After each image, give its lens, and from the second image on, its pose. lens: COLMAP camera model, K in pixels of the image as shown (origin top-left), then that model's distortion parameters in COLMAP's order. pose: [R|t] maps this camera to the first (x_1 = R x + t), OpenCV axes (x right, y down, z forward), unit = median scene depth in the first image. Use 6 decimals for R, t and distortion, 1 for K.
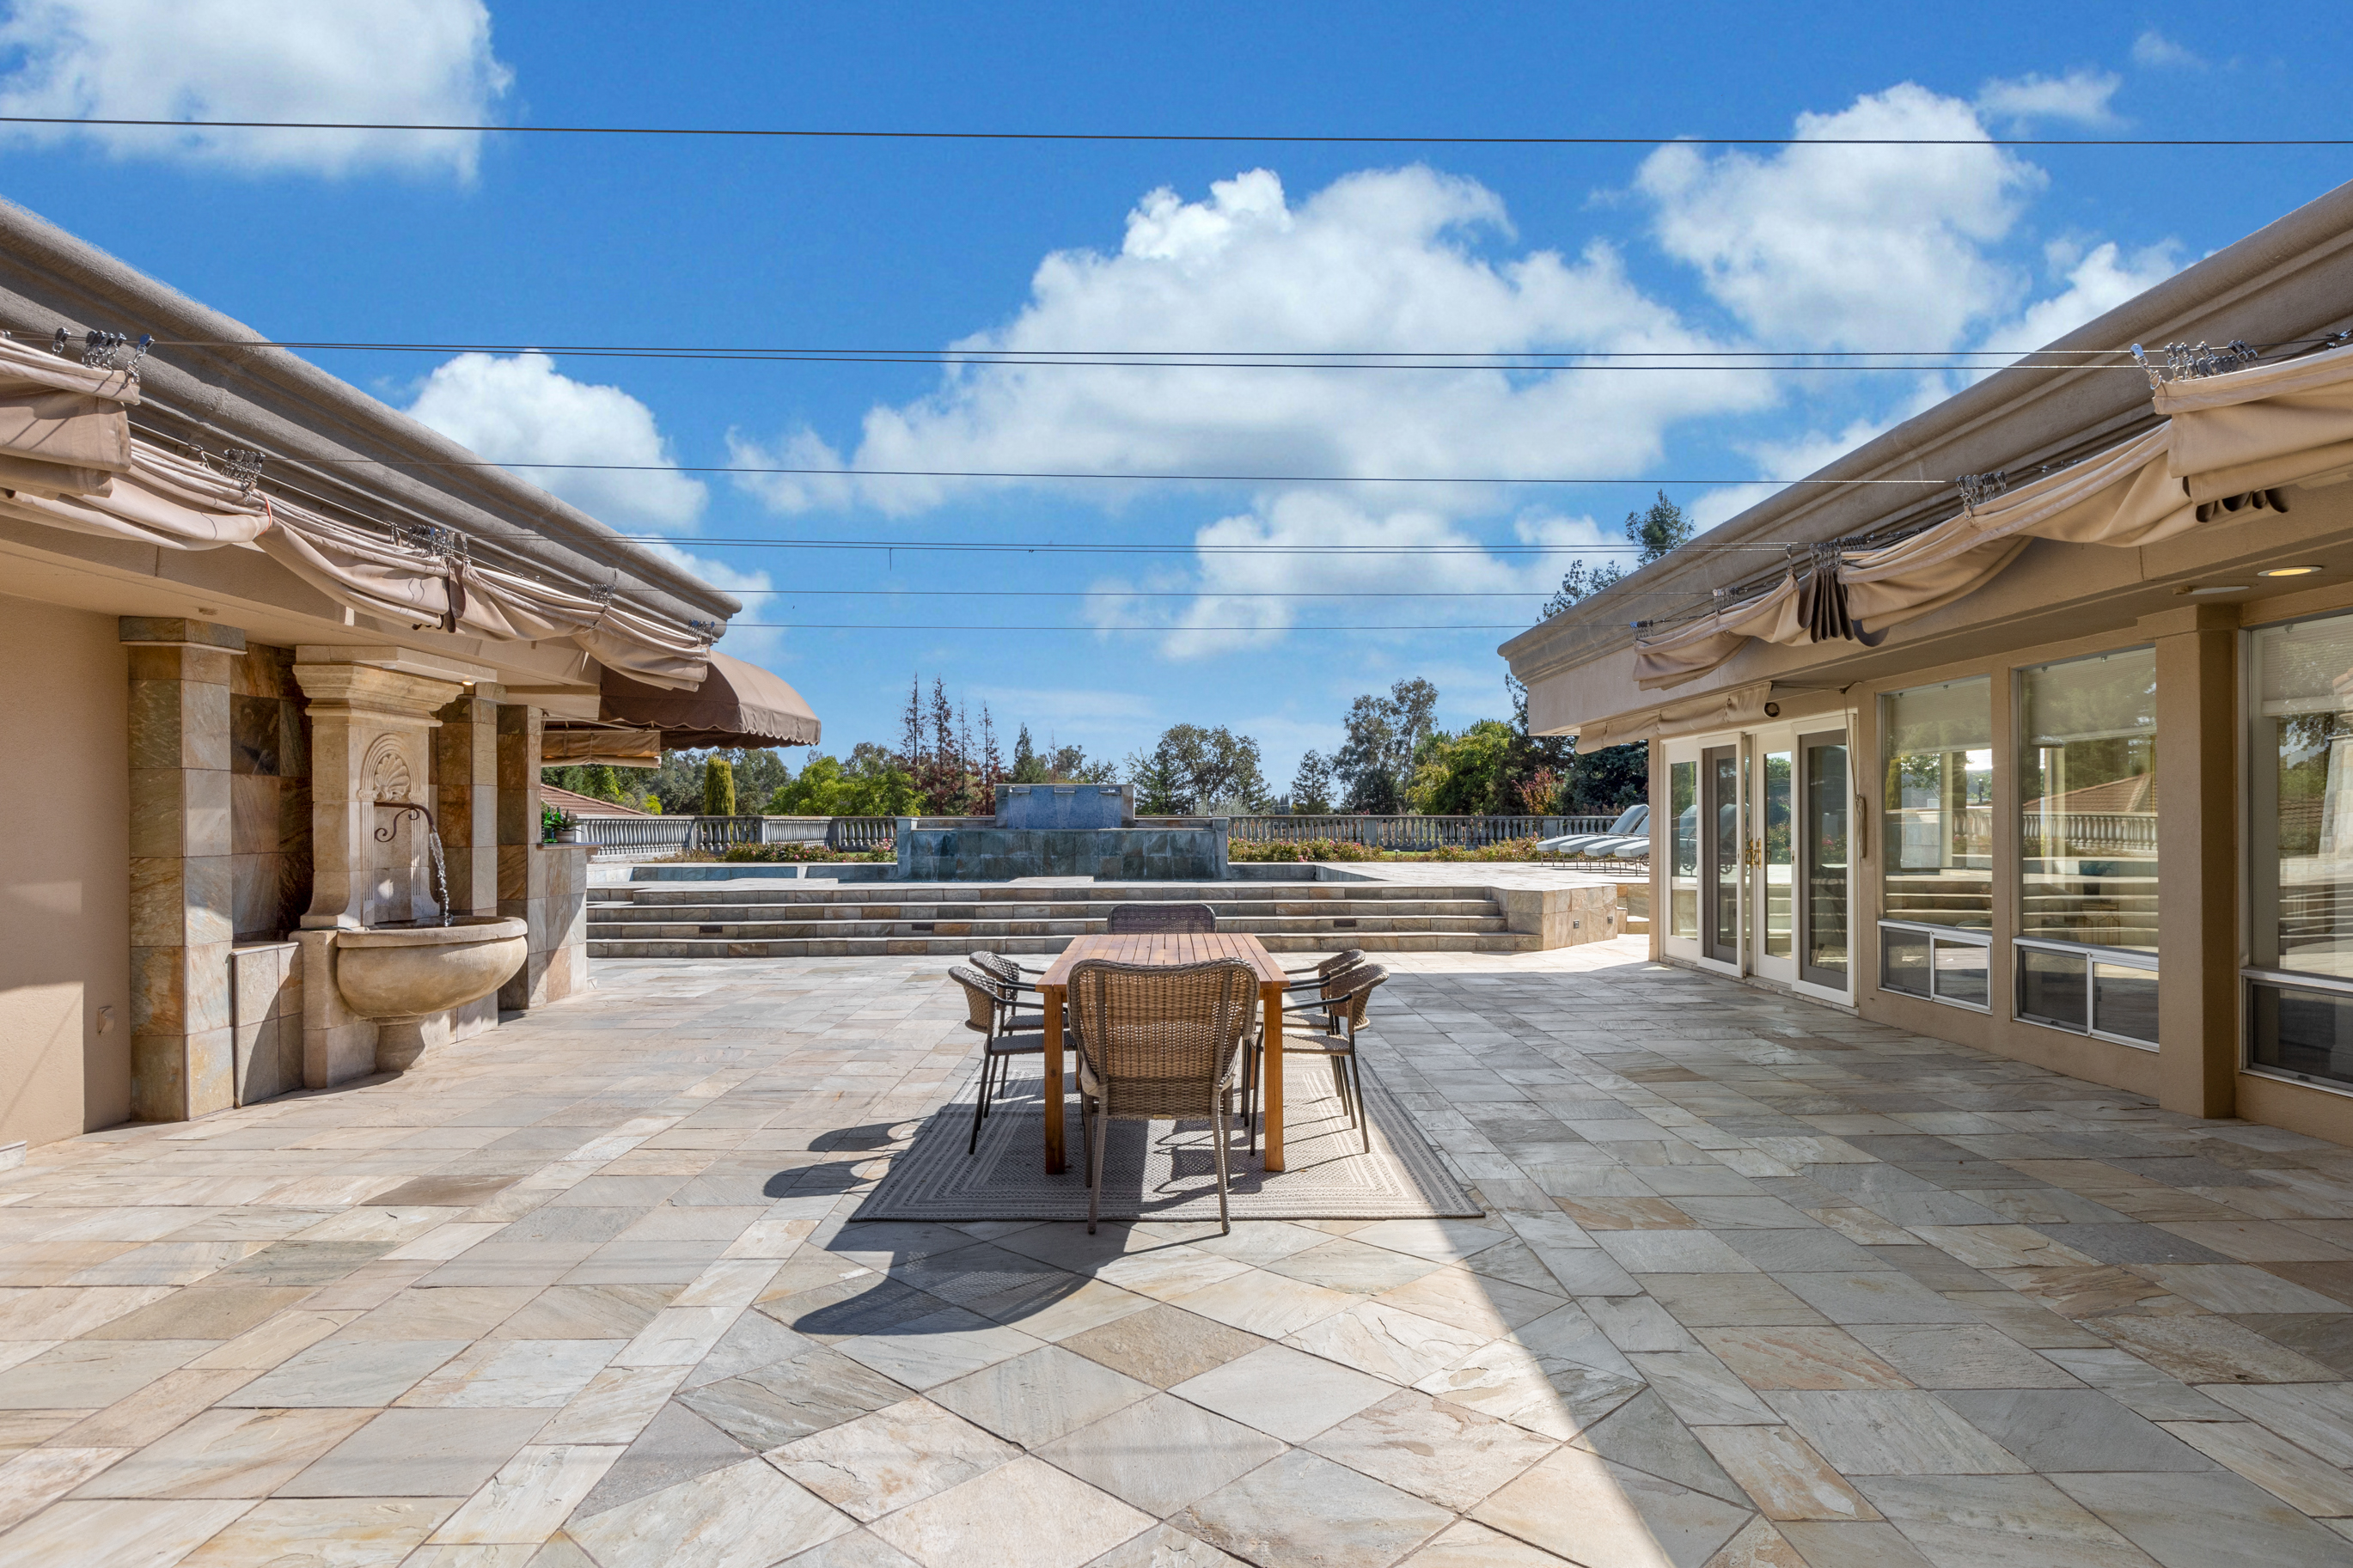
lens RADIAL K [[1351.8, 0, 1181.8], [0, 1351.8, 788.0], [0, 0, 1]] dist [0.005280, -0.002557]
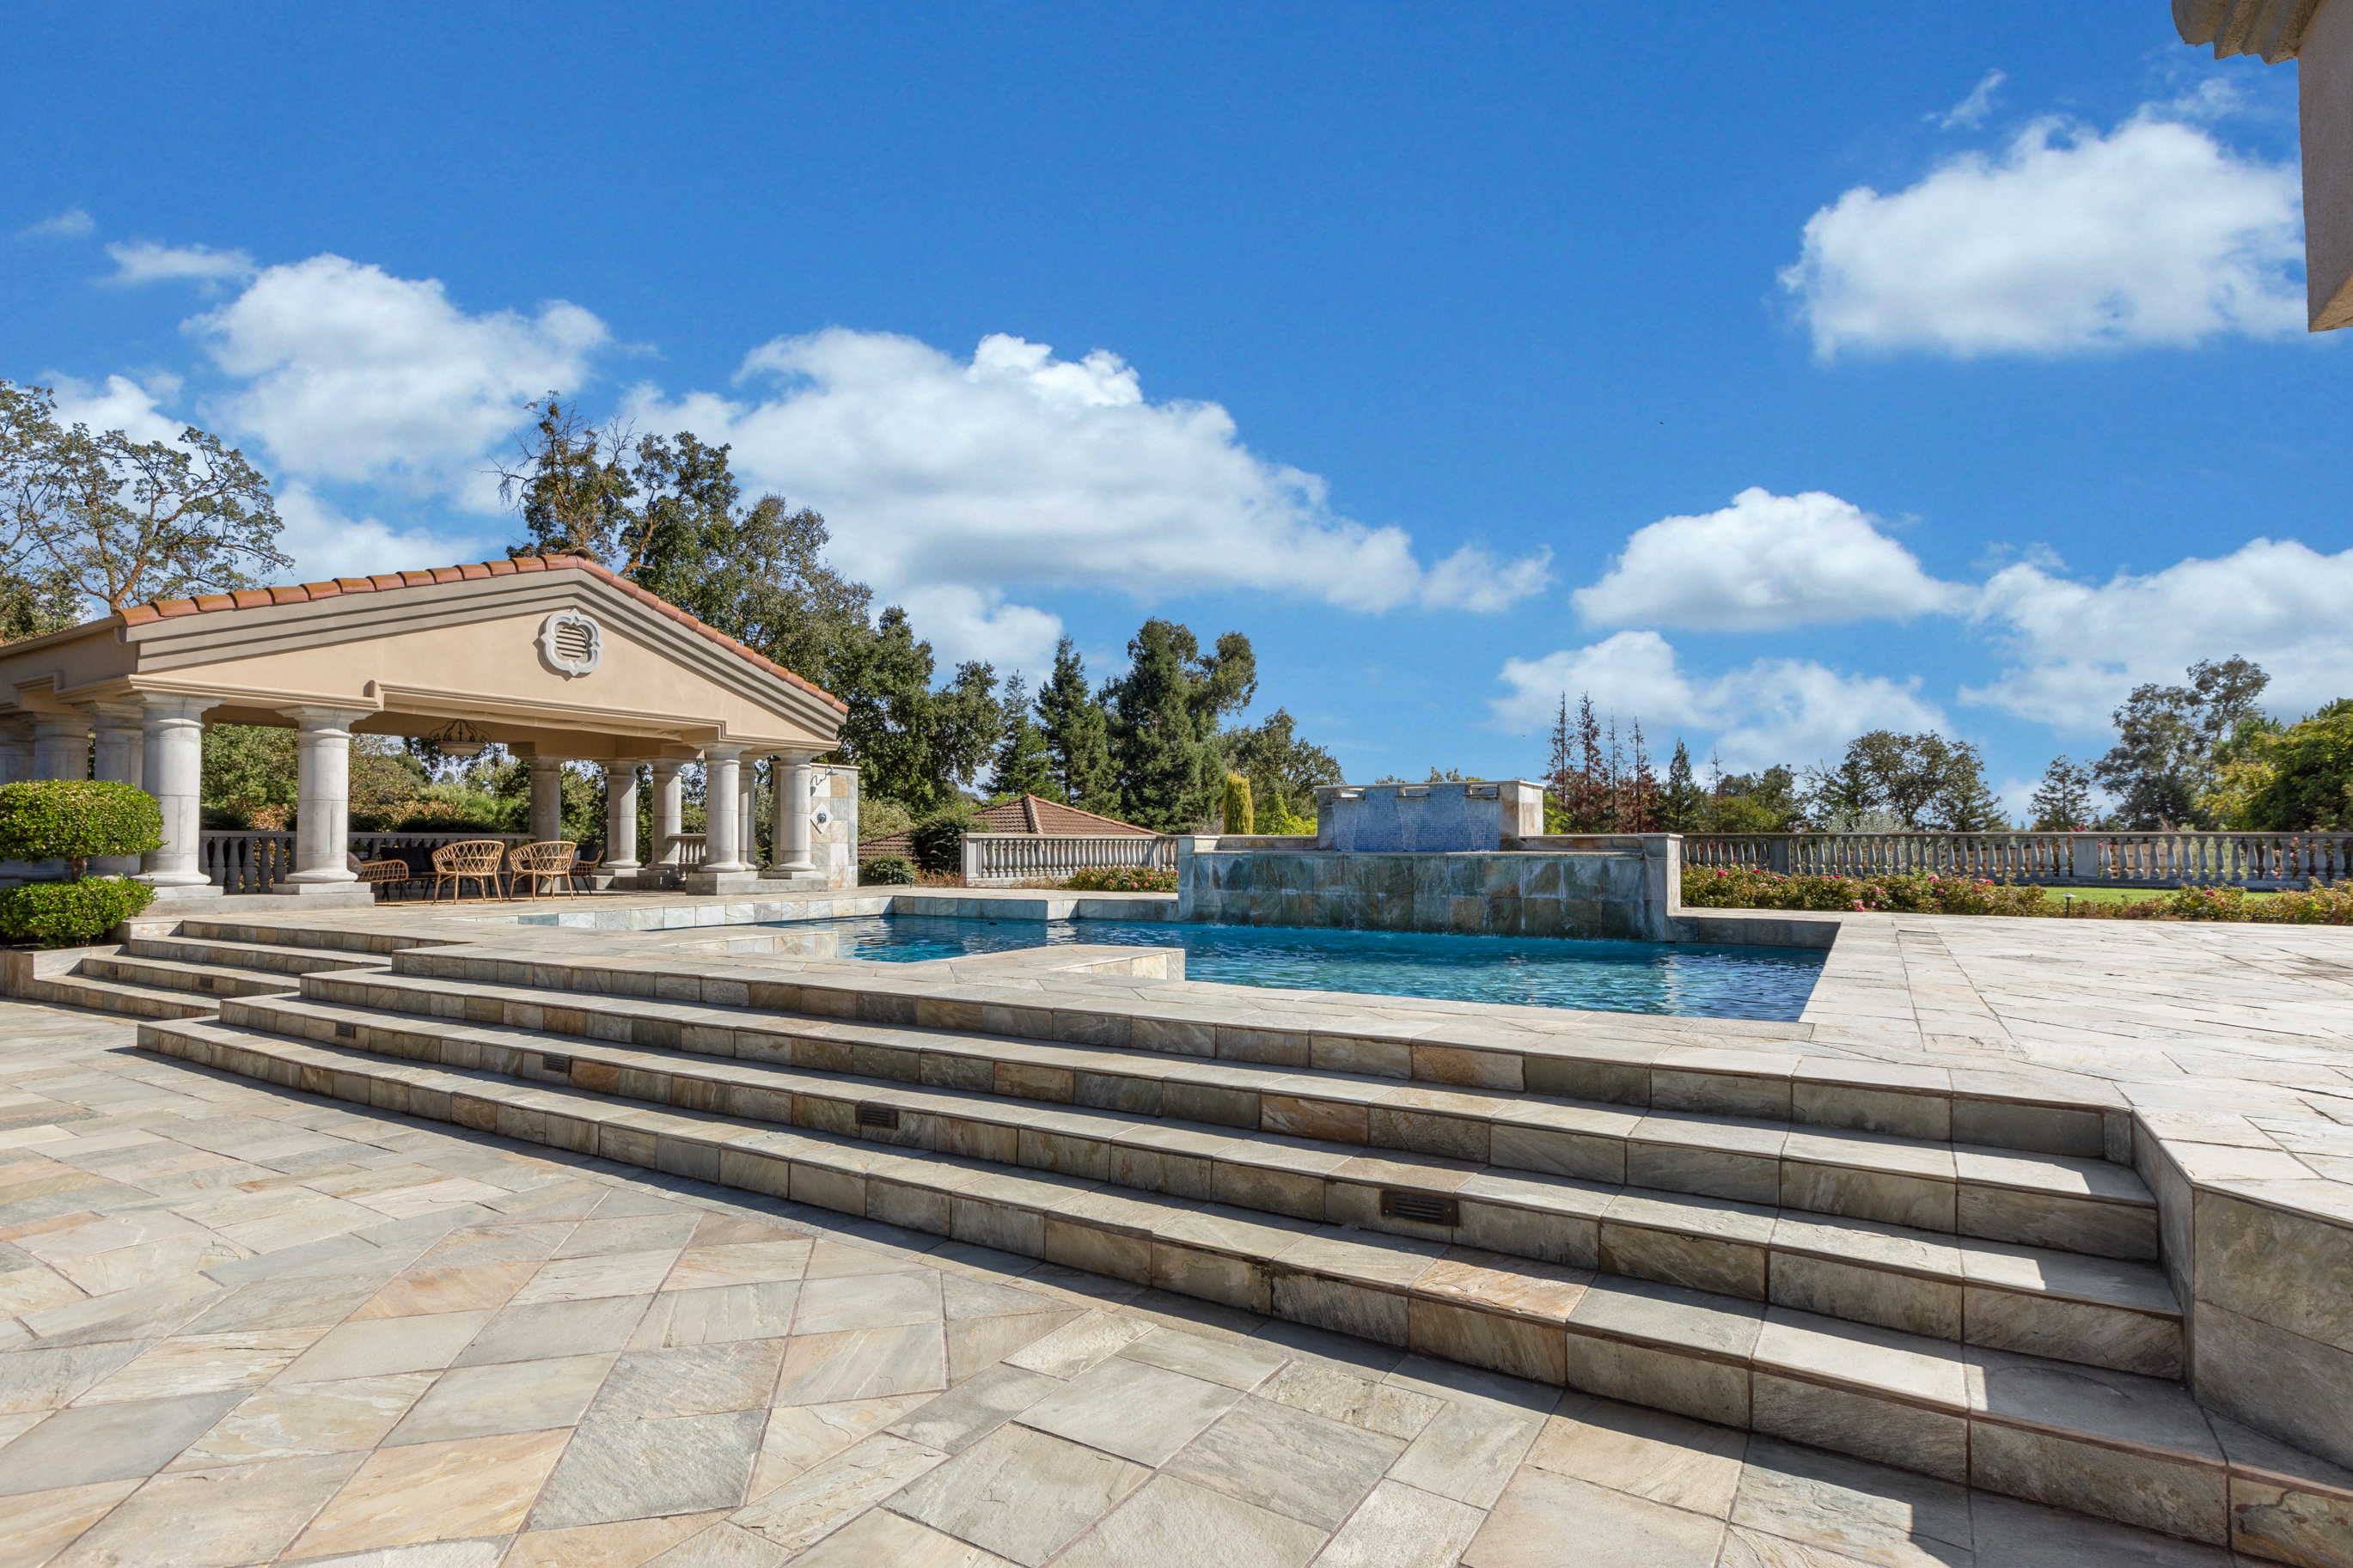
lens RADIAL K [[1165.8, 0, 1185.2], [0, 1165.8, 804.4], [0, 0, 1]] dist [0.000899, 0.000658]
pose [[0.840757, -0.016511, -0.541160, 0.124065], [0.012644, 0.999861, -0.010862, 0.011716], [0.541264, 0.002290, 0.840849, 0.457168]]
